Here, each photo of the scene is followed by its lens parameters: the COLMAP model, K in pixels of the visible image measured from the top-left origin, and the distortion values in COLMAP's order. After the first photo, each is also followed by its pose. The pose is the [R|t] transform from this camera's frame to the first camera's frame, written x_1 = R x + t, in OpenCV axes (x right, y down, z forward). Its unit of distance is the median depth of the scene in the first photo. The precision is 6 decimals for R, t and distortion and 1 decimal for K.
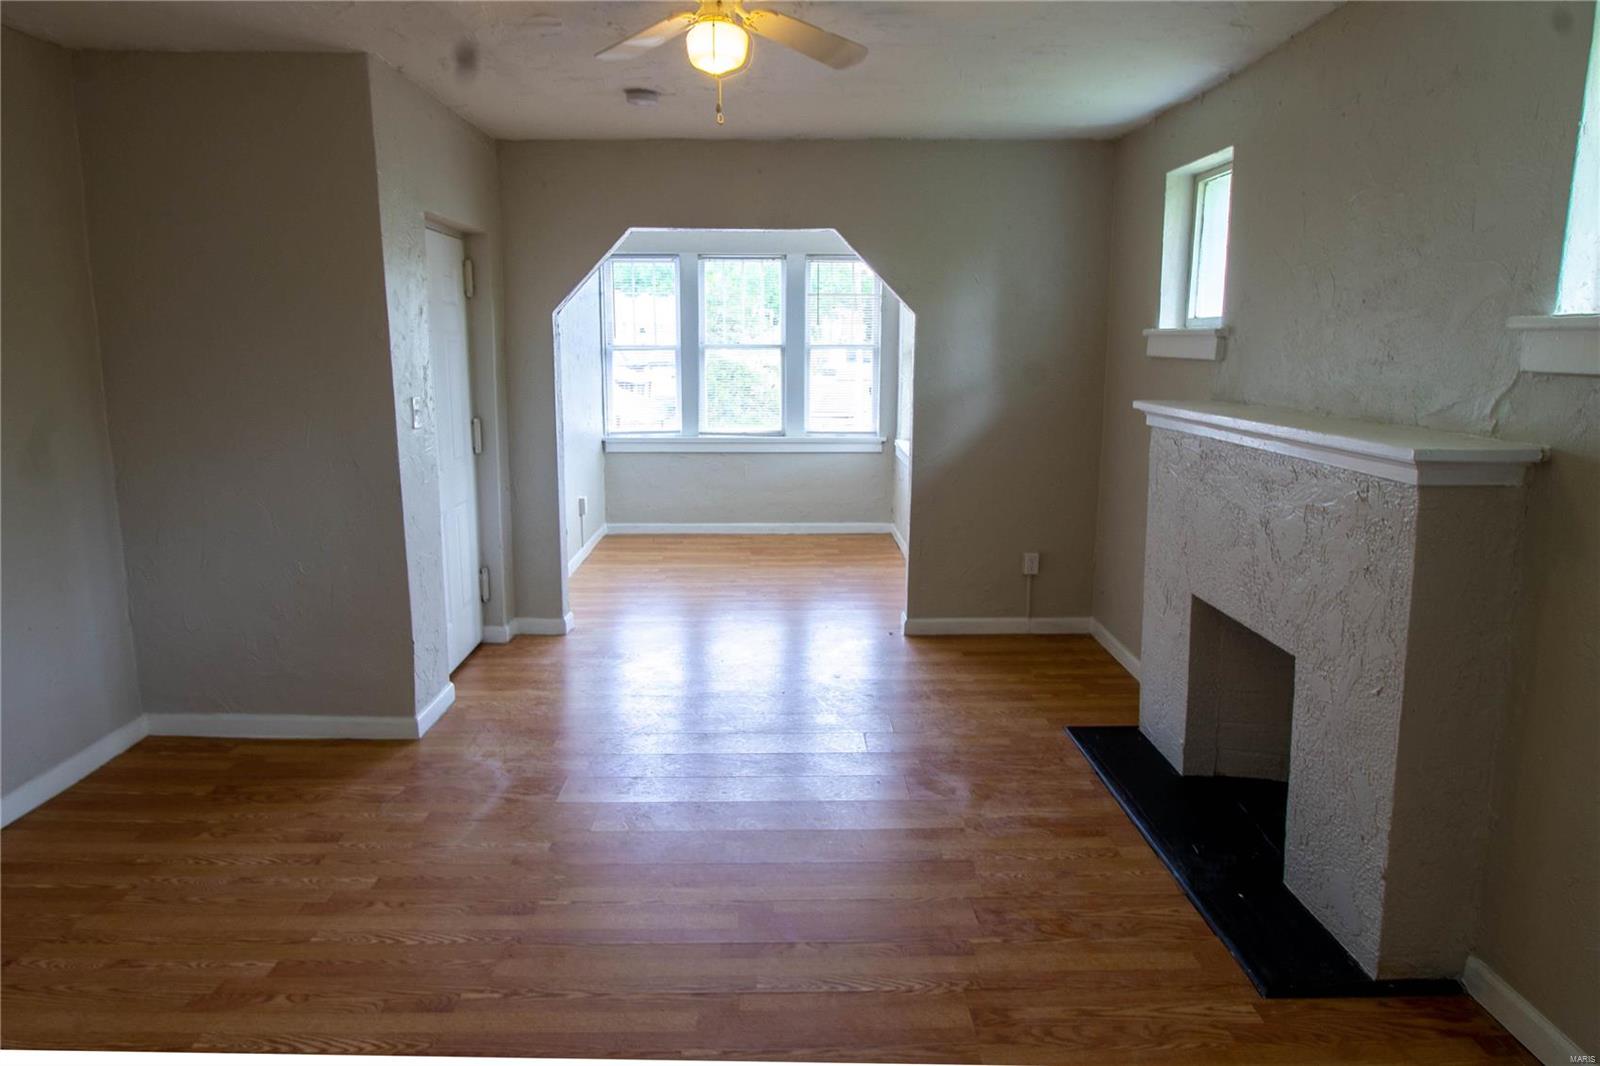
lens RADIAL K [[965.2, 0, 800.3], [0, 965.2, 510.7], [0, 0, 1]] dist [-0.005683, -0.001336]
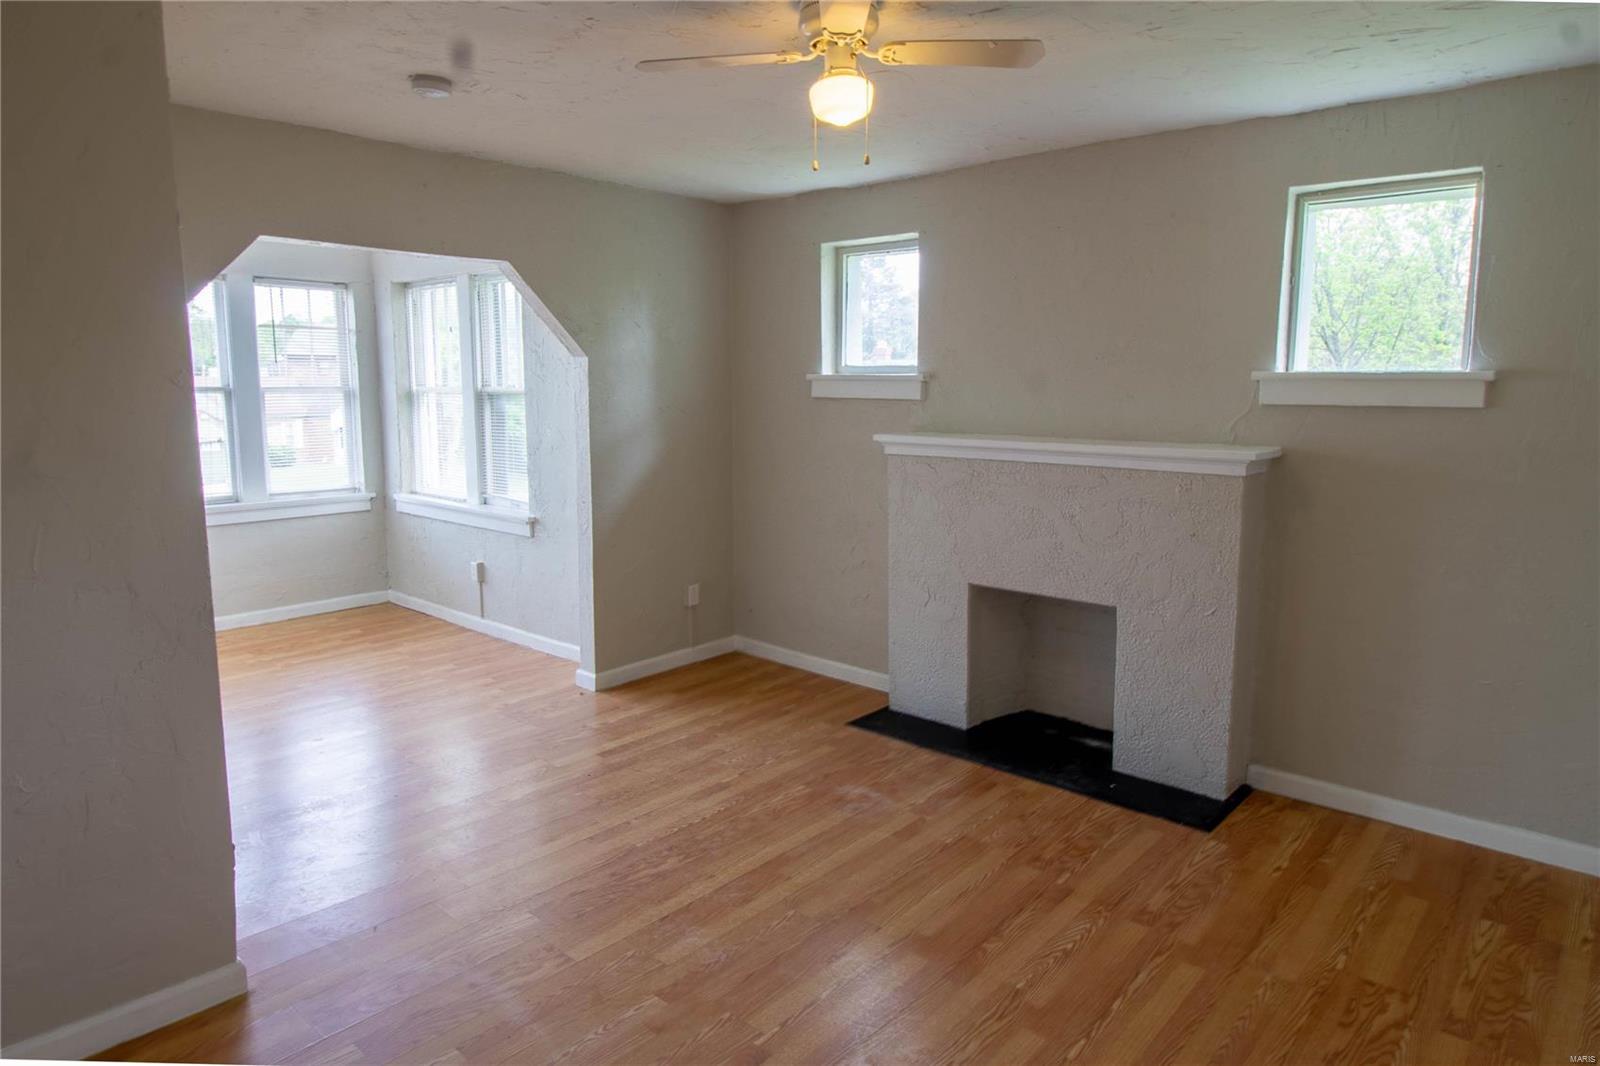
lens RADIAL K [[965.2, 0, 820.2], [0, 965.2, 509.0], [0, 0, 1]] dist [-0.005683, -0.001336]
pose [[0.672338, -0.096050, 0.733986, -0.588348], [0.126241, 0.991898, 0.014162, -0.048549], [-0.729400, 0.083138, 0.679017, 0.247684]]
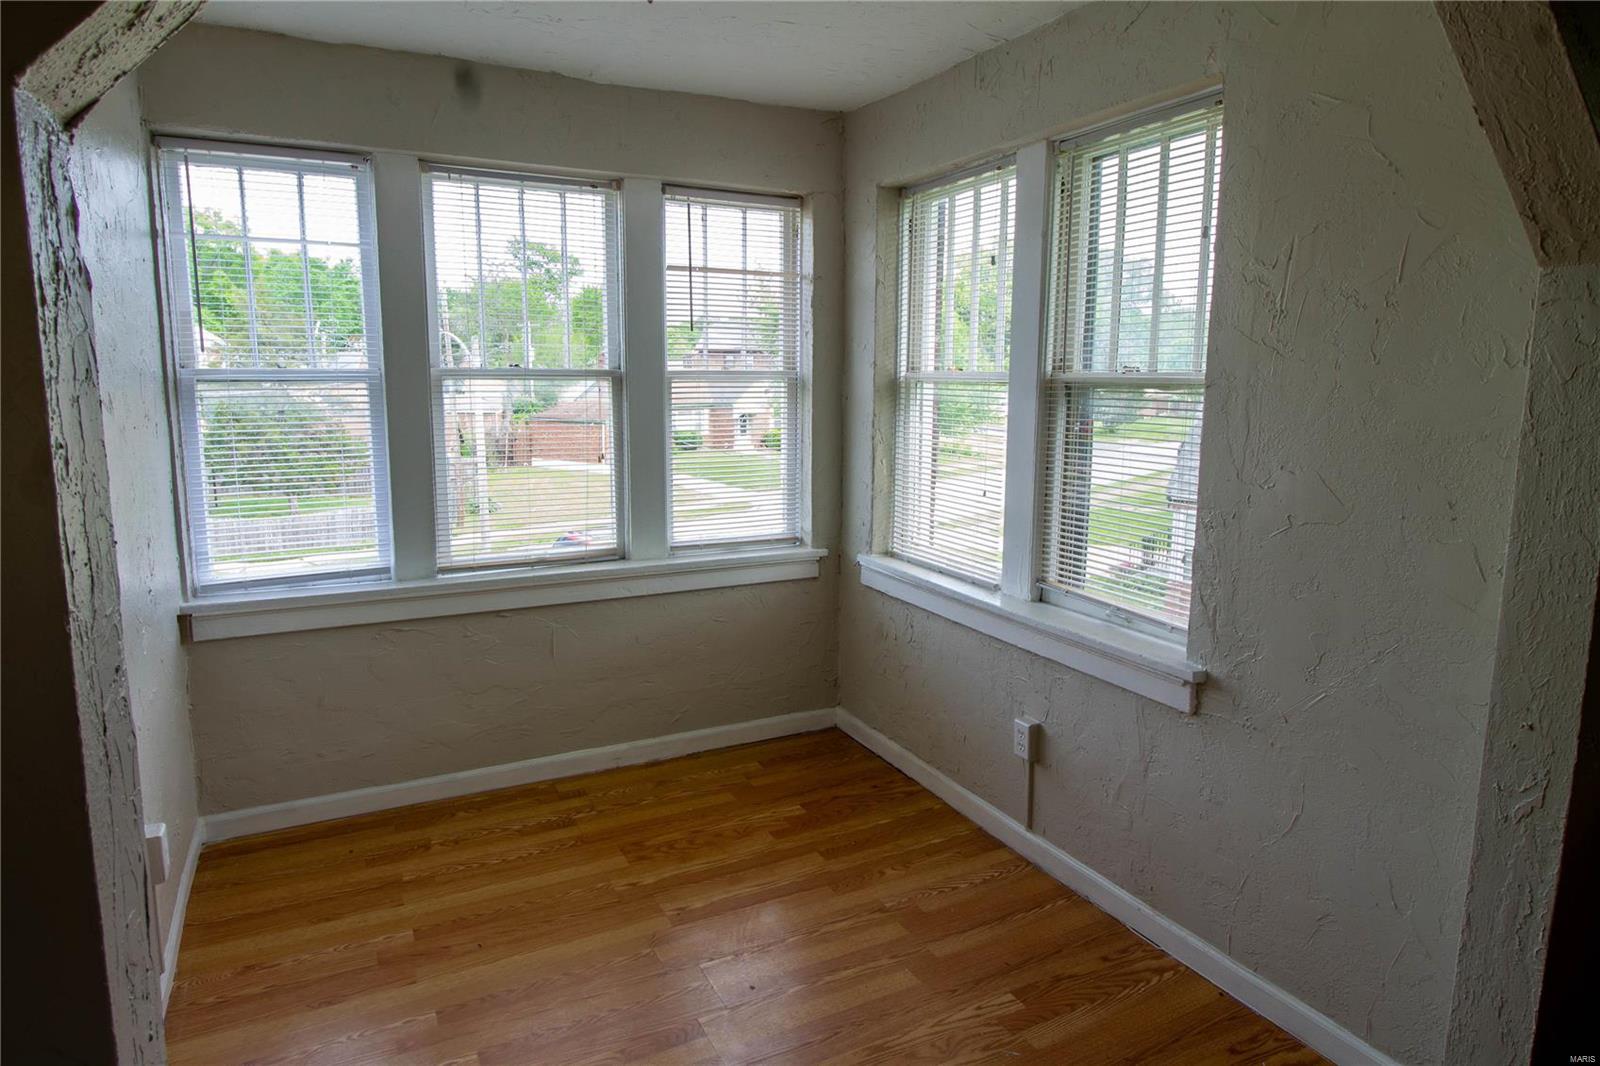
lens RADIAL K [[965.2, 0, 831.6], [0, 965.2, 508.7], [0, 0, 1]] dist [-0.005683, -0.001336]
pose [[0.892422, -0.056803, 0.447611, -0.295515], [0.072446, 0.997212, -0.017891, -0.184833], [-0.445347, 0.048394, 0.894049, 1.114245]]
